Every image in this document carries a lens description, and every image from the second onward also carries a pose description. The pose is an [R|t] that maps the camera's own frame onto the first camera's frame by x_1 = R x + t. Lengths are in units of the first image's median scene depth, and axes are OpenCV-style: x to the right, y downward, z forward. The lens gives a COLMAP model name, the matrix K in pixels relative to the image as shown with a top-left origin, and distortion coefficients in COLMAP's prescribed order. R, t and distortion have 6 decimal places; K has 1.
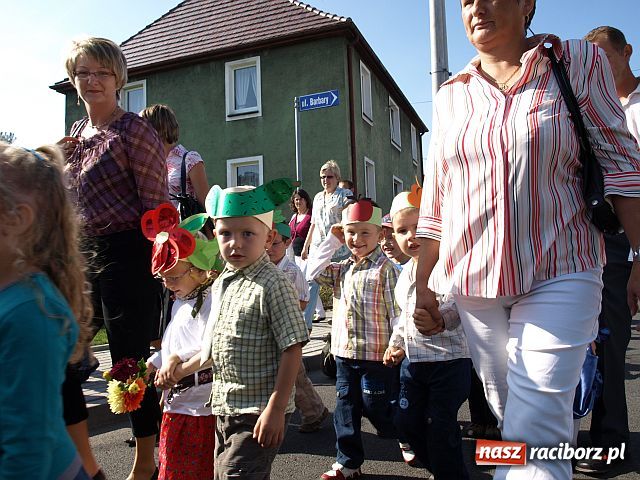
lens RADIAL K [[517.9, 0, 317.6], [0, 517.9, 229.4], [0, 0, 1]] dist [-0.105690, 0.072623]
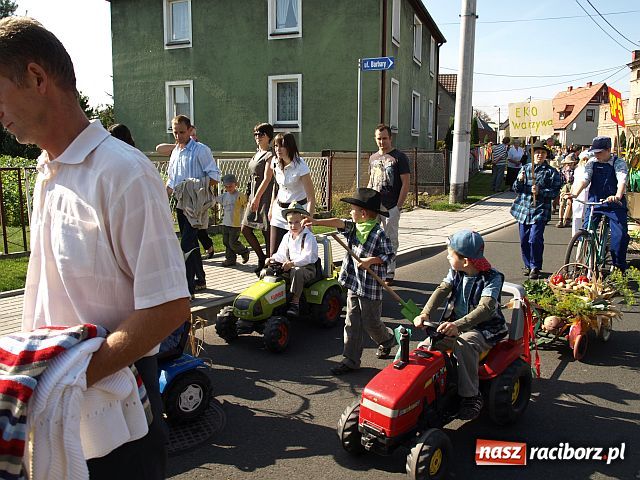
lens RADIAL K [[514.8, 0, 317.7], [0, 514.8, 231.6], [0, 0, 1]] dist [-0.105554, 0.069131]
pose [[0.999309, 0.036975, 0.003899, -0.061057], [-0.036943, 0.975644, 0.216228, -0.048365], [0.004191, -0.216222, 0.976335, -0.149403]]
